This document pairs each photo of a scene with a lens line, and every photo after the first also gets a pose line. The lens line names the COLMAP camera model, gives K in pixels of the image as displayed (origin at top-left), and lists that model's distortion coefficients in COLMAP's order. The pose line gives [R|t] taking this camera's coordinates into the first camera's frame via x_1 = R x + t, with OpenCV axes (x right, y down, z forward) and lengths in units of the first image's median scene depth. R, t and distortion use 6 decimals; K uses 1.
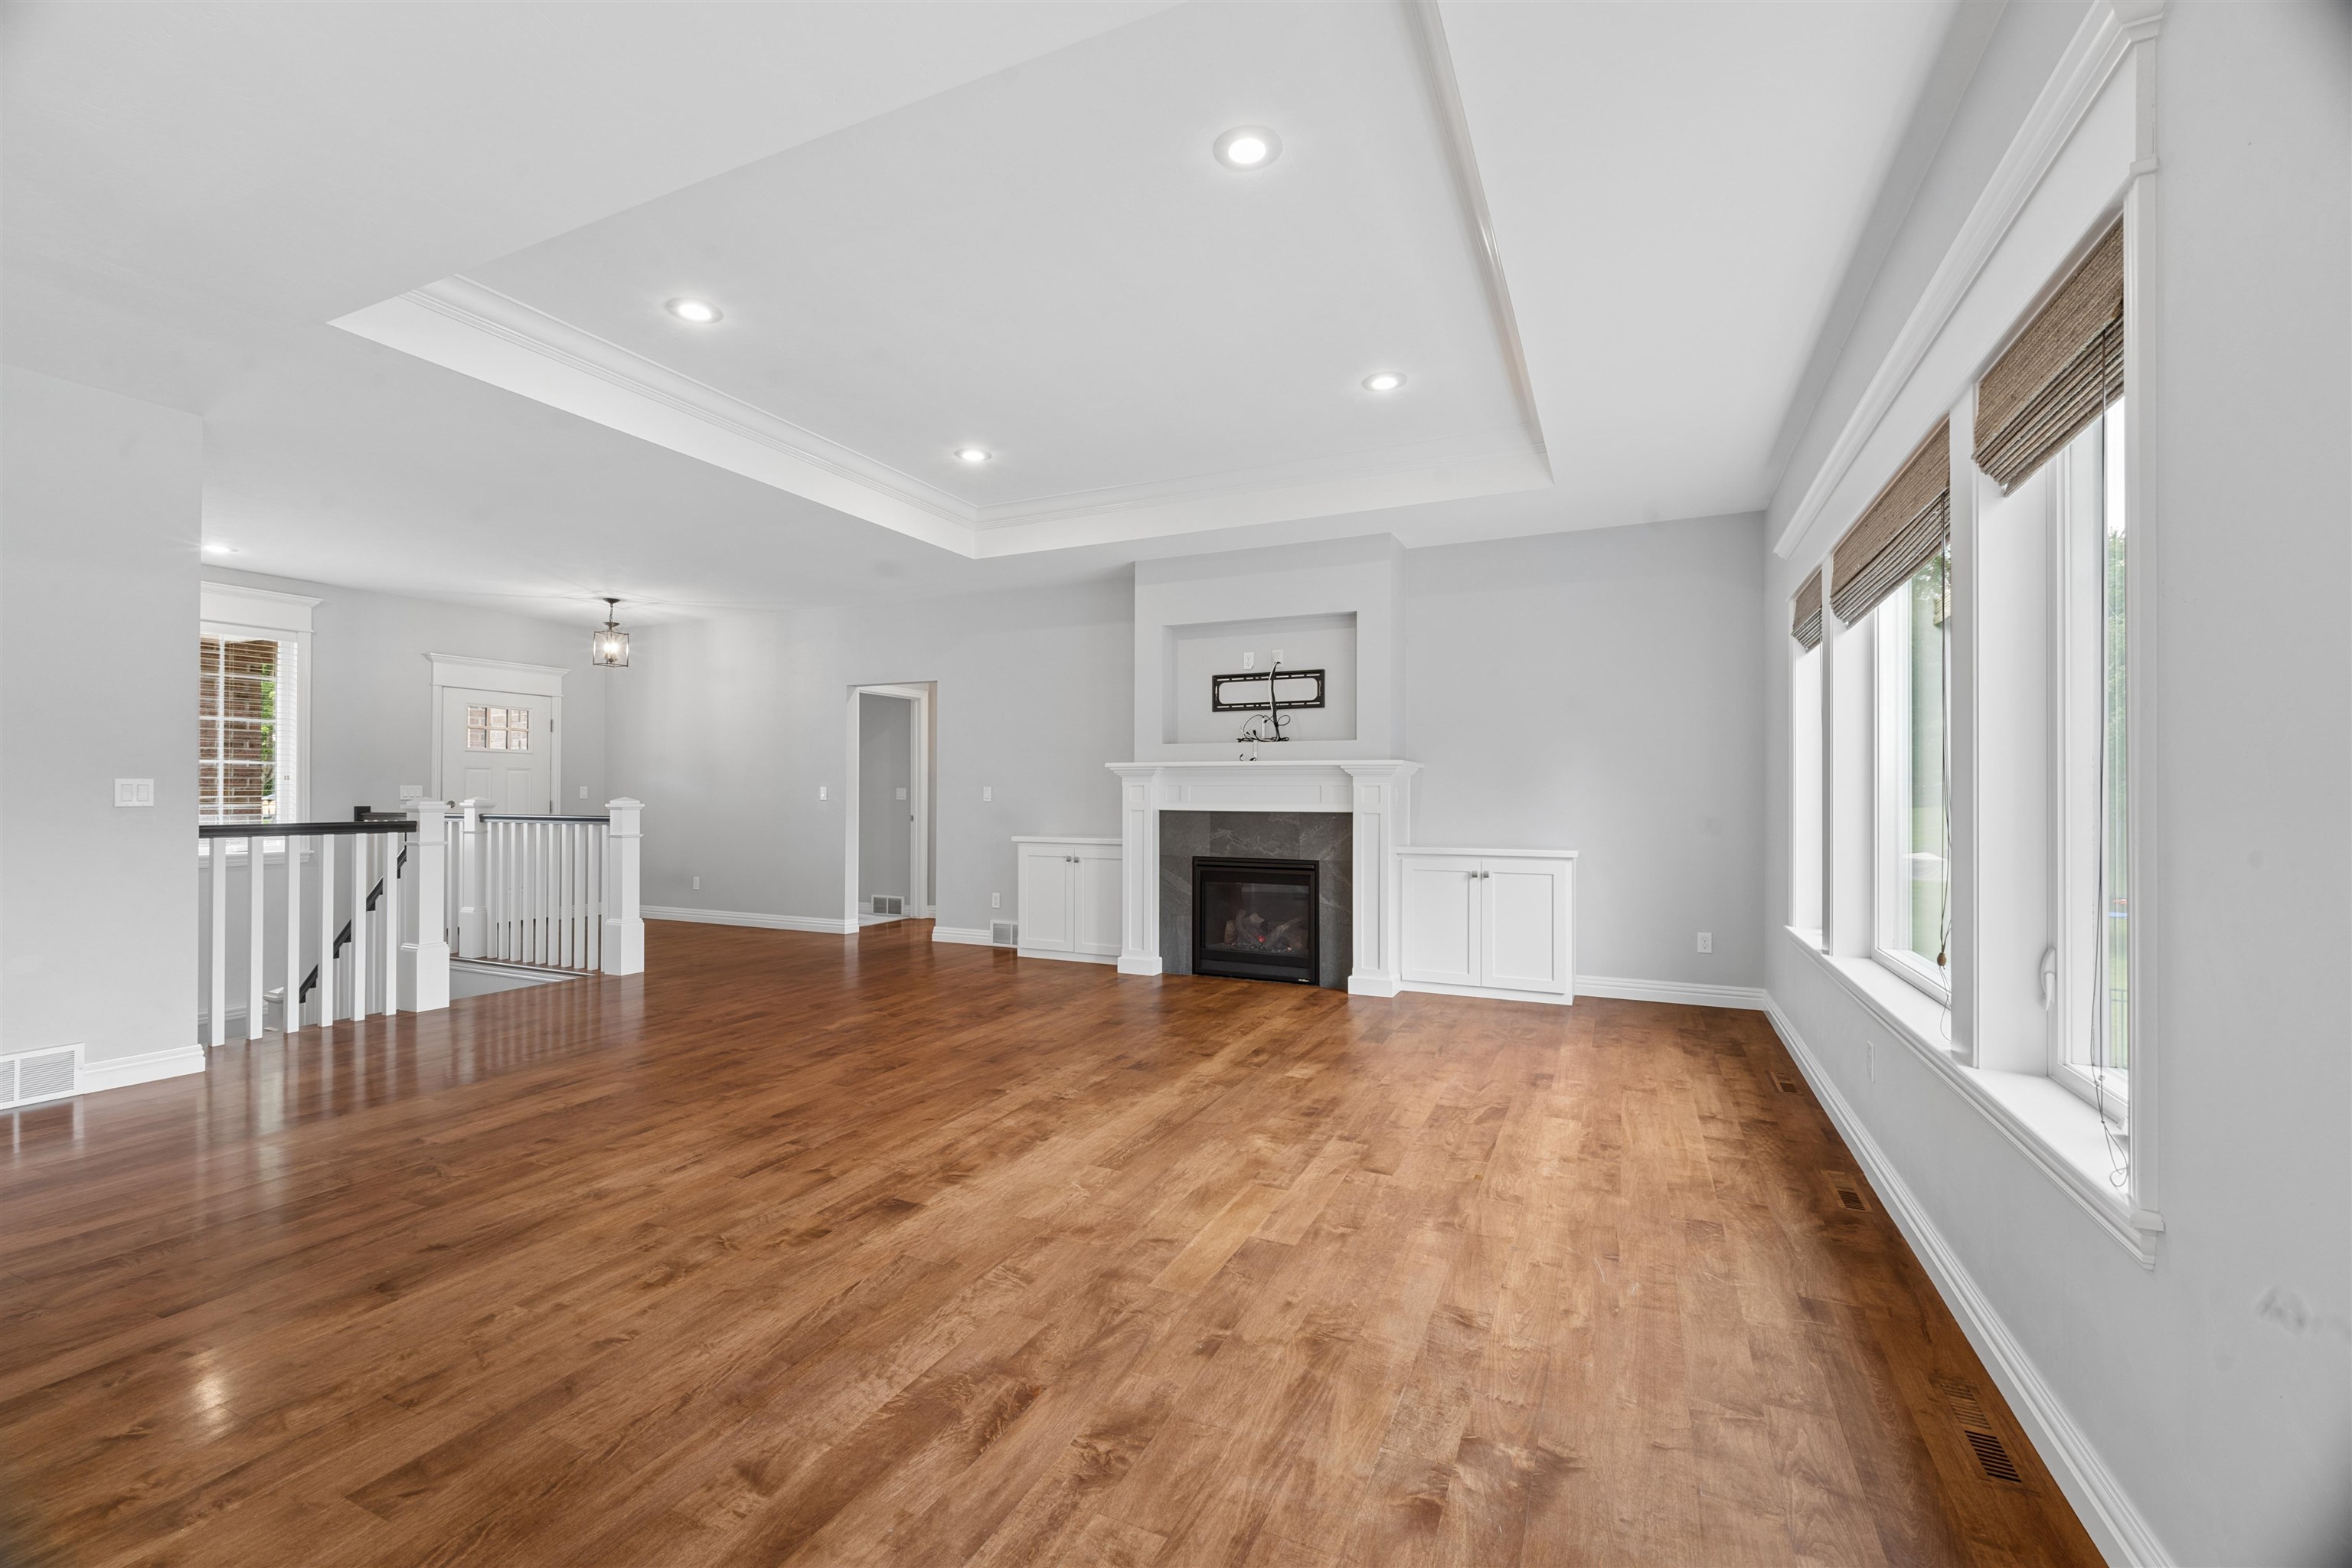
lens RADIAL K [[979.1, 0, 1175.1], [0, 979.1, 792.9], [0, 0, 1]] dist [0.000346, -0.000262]
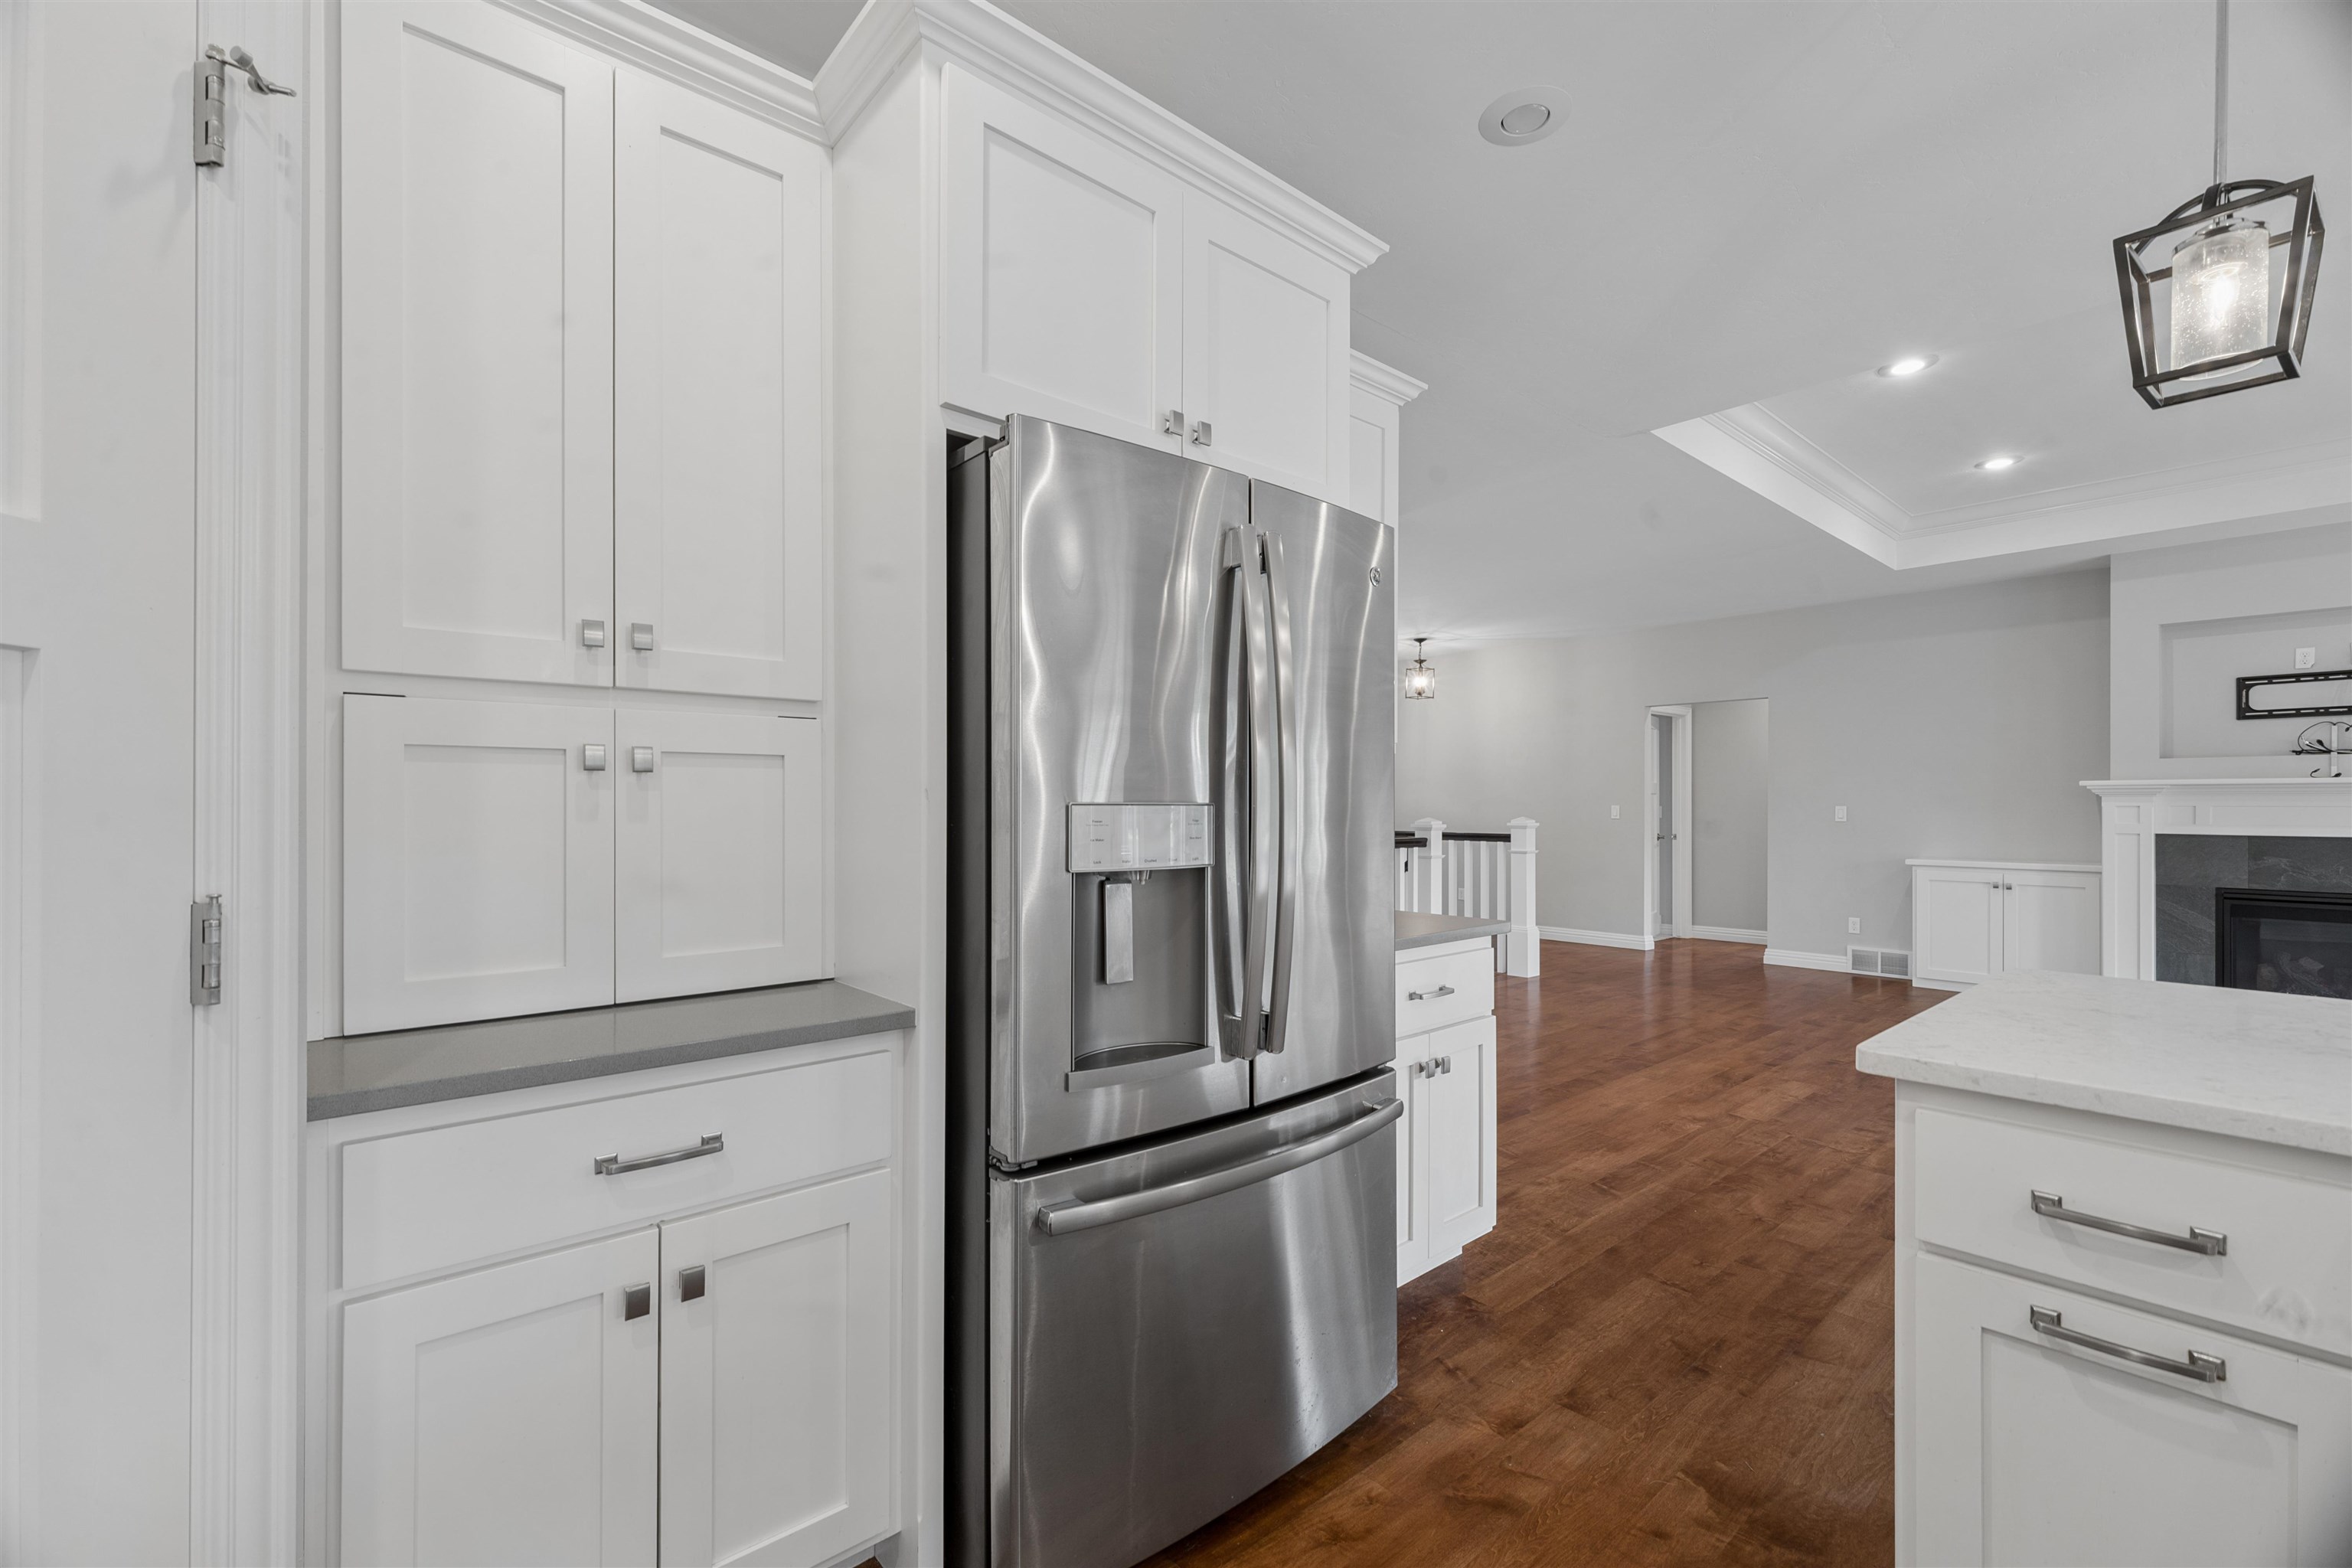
lens RADIAL K [[993.5, 0, 1161.9], [0, 993.5, 801.7], [0, 0, 1]] dist [-0.000756, -0.000091]
pose [[0.909012, -0.003538, -0.416755, -0.495597], [0.001645, 0.999987, -0.004903, -0.008804], [0.416766, 0.003772, 0.909006, -0.203390]]
